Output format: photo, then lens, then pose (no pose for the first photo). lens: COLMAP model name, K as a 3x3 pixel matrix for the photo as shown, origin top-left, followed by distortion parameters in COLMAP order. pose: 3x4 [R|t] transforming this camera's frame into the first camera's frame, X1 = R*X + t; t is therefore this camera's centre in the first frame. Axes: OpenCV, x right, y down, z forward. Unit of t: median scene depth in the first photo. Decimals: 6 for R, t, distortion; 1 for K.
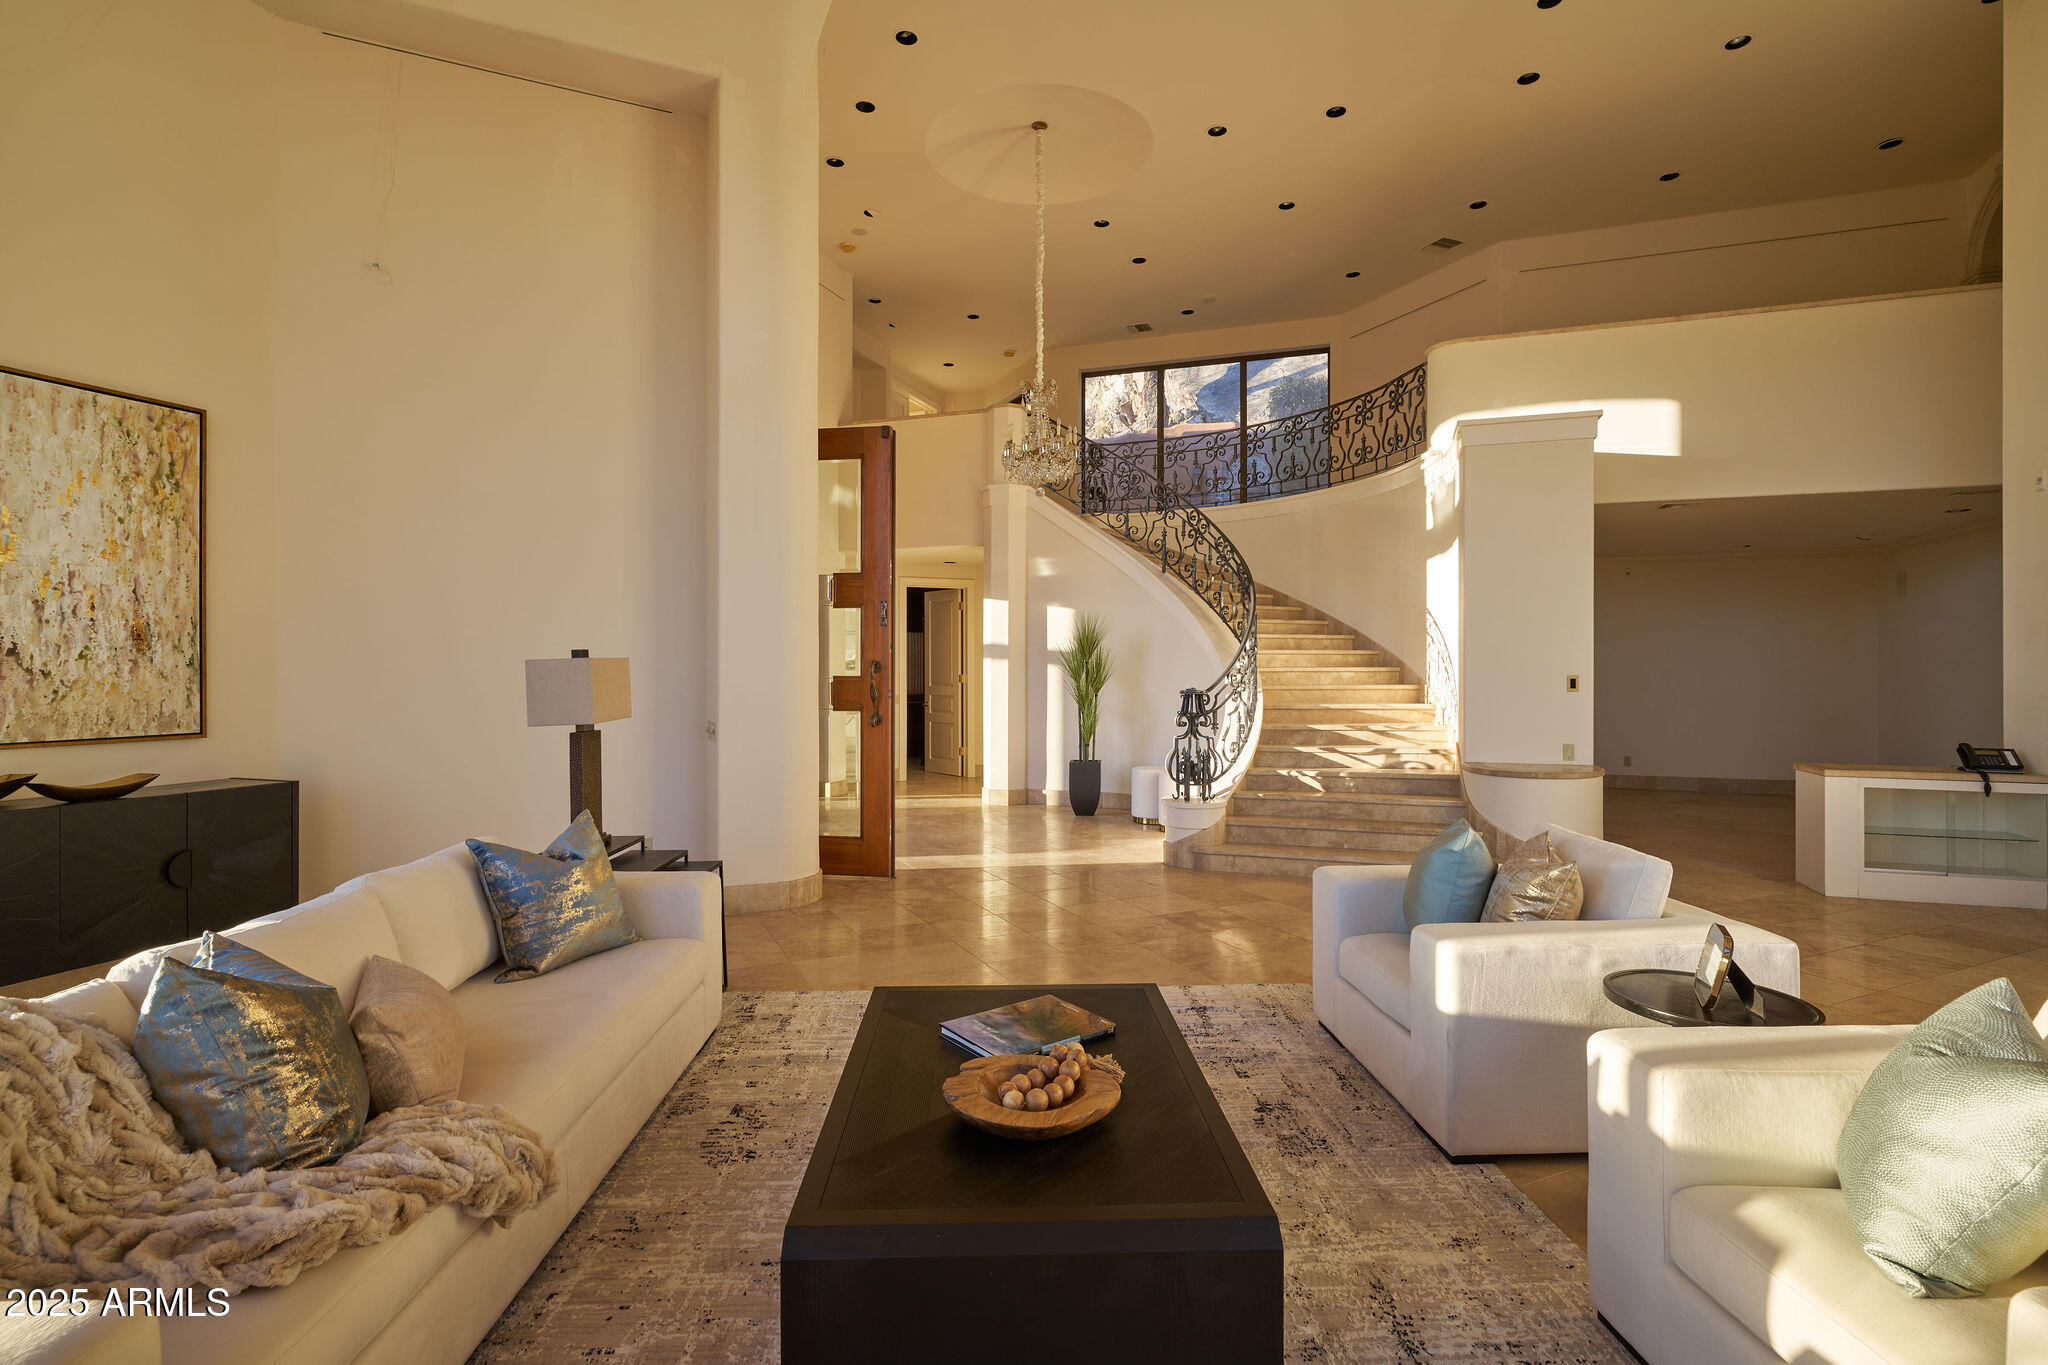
lens RADIAL K [[980.1, 0, 1024.6], [0, 980.1, 678.1], [0, 0, 1]] dist [-0.000264, -0.001770]
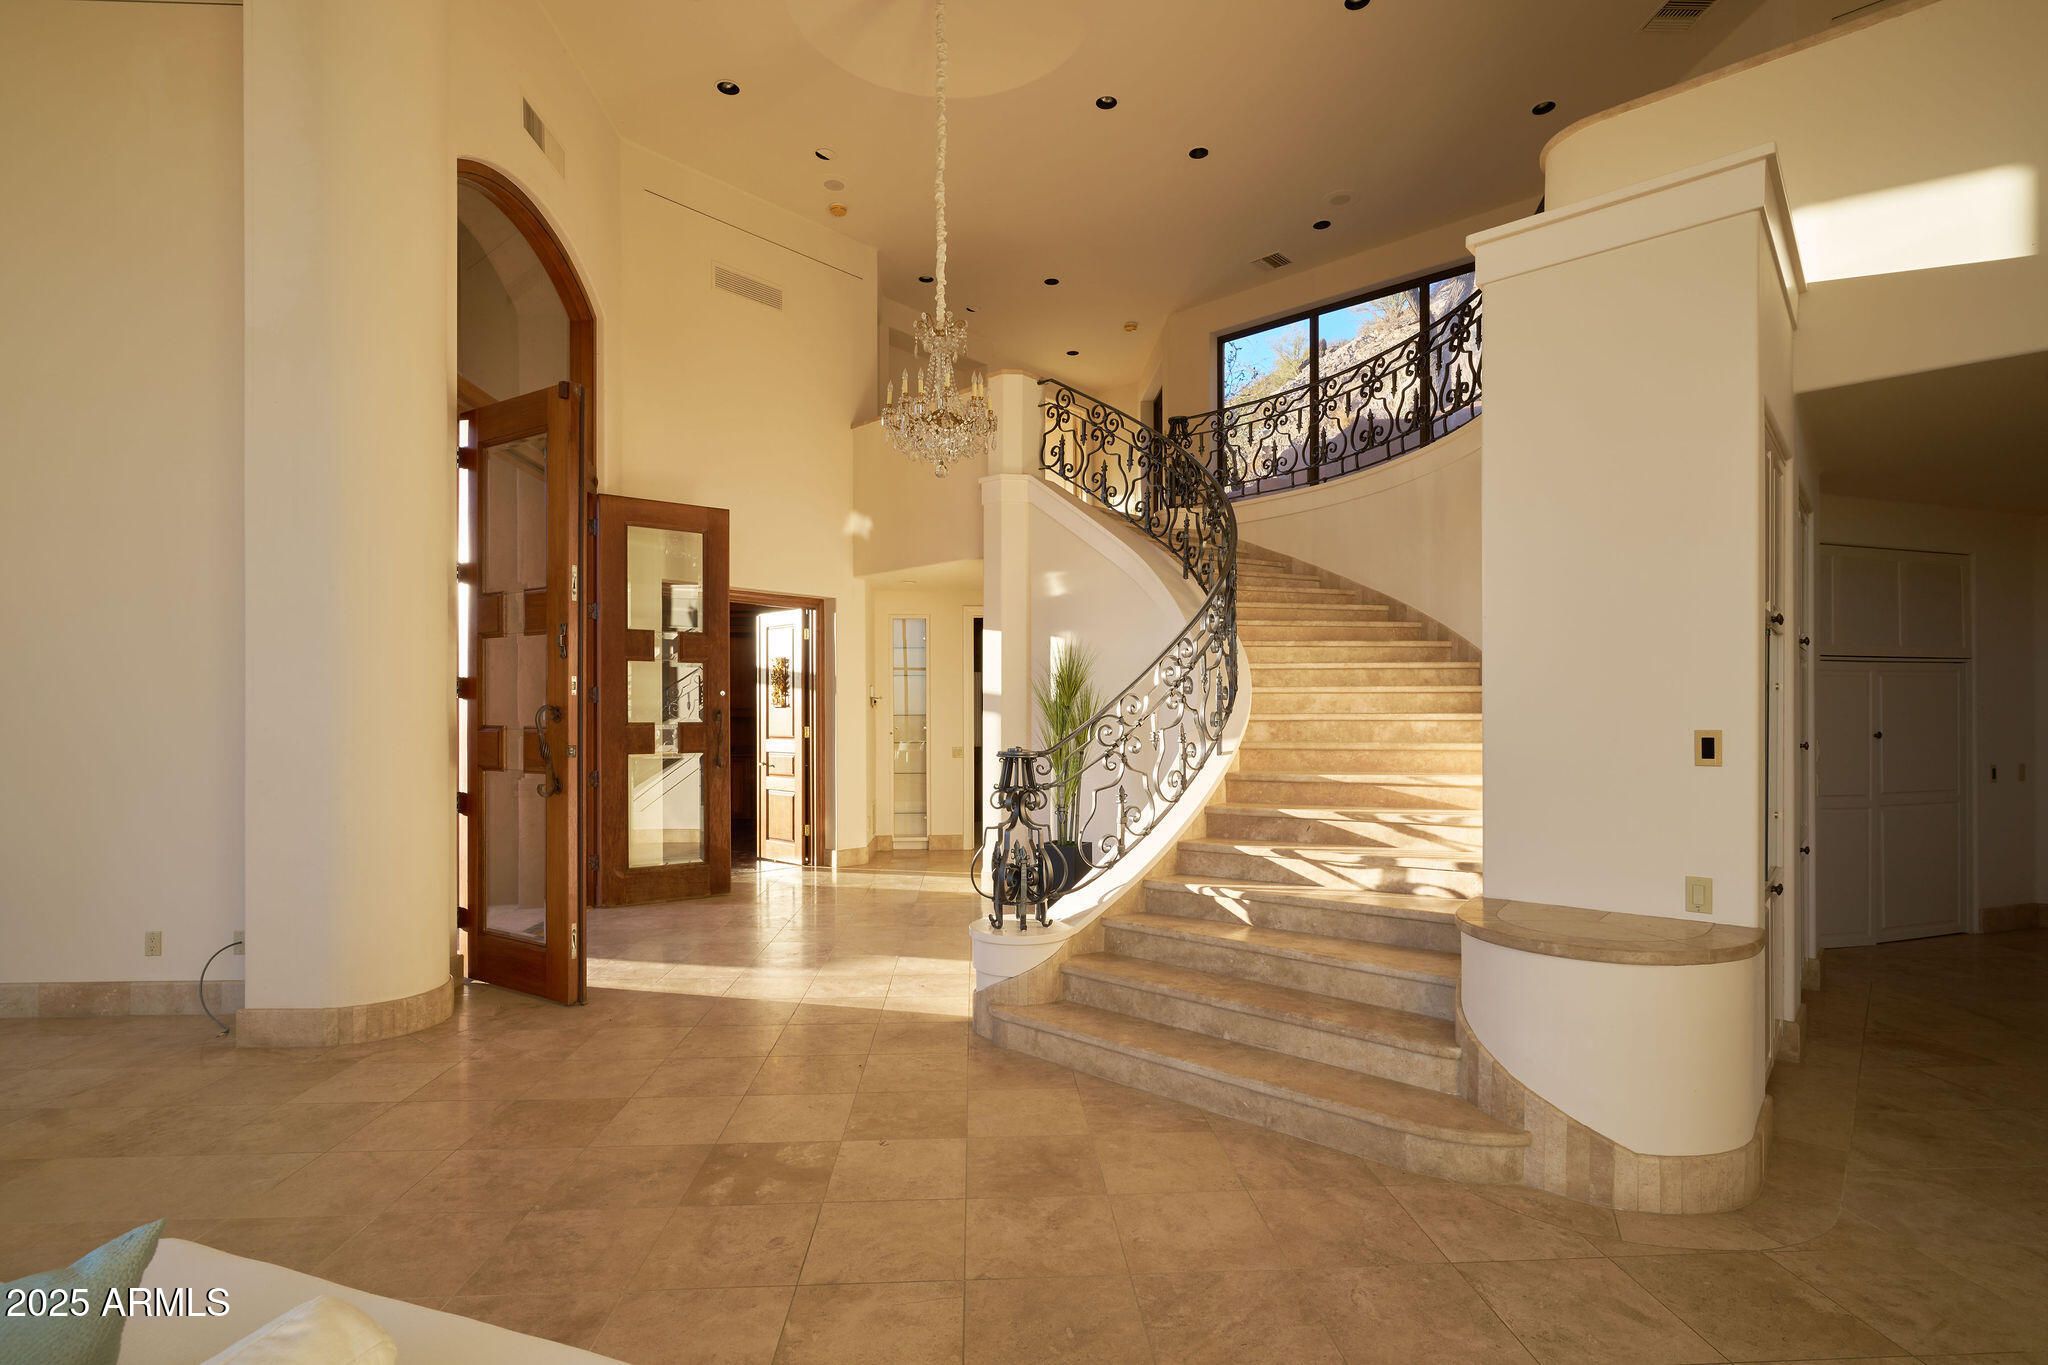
lens RADIAL K [[980.1, 0, 1022.1], [0, 980.1, 724.4], [0, 0, 1]] dist [-0.000264, -0.001770]
pose [[0.925049, 0.002913, -0.379837, 0.395641], [-0.002928, 0.999996, 0.000540, -0.004491], [0.379837, 0.000613, 0.925053, 0.405332]]
